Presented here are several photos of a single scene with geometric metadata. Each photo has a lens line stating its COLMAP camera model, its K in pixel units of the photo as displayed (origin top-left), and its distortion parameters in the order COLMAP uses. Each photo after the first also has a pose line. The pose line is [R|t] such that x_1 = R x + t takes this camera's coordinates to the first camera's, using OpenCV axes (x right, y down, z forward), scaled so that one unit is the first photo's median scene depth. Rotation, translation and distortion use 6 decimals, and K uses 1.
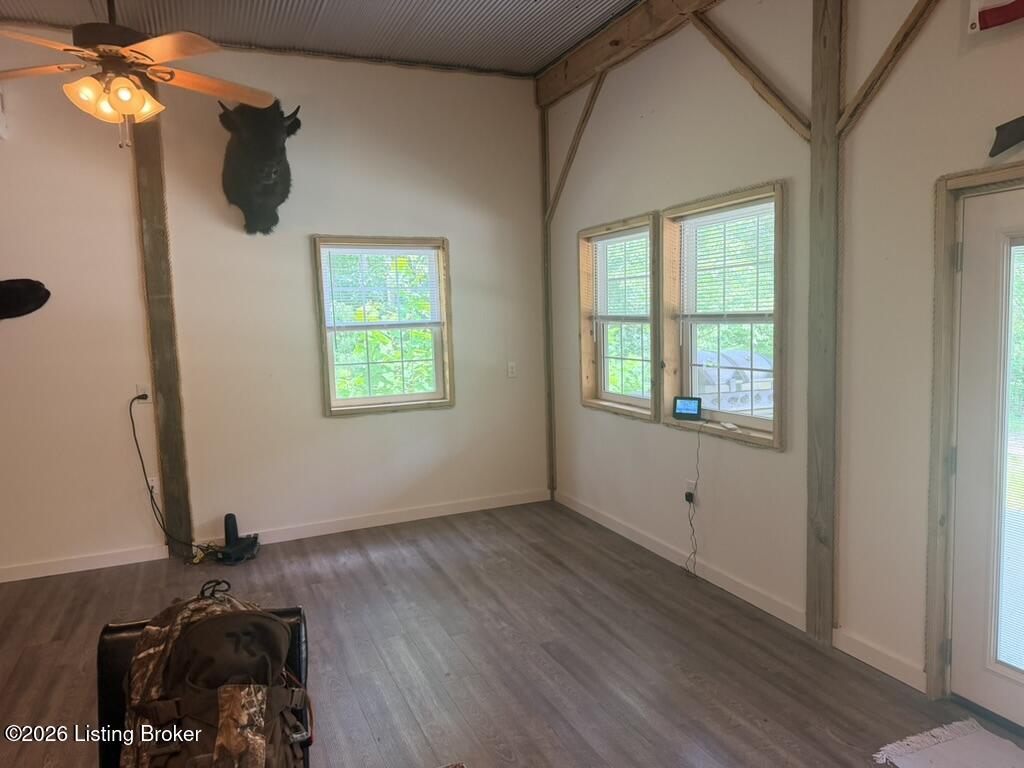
lens RADIAL K [[717.8, 0, 509.7], [0, 717.8, 384.2], [0, 0, 1]] dist [0.011244, -0.022833]
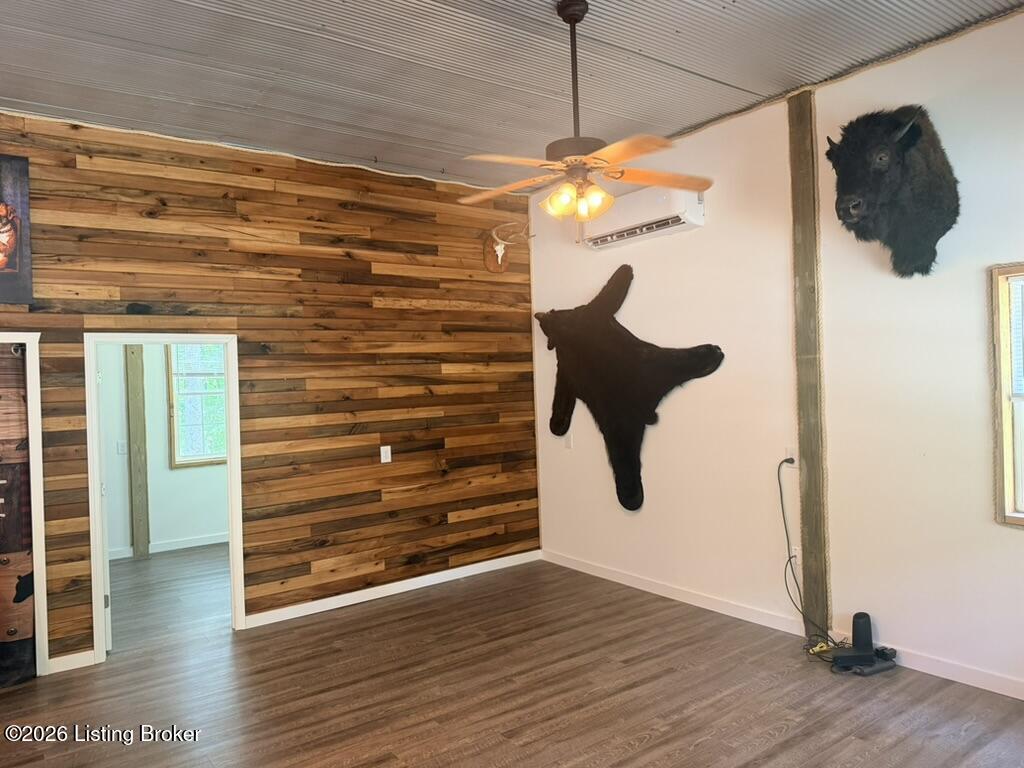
lens RADIAL K [[717.8, 0, 509.7], [0, 717.8, 384.2], [0, 0, 1]] dist [0.011244, -0.022833]
pose [[0.225502, 0.033640, -0.973662, 0.340393], [-0.065115, 0.997689, 0.019389, -0.078744], [0.972064, 0.059028, 0.227171, 0.407210]]
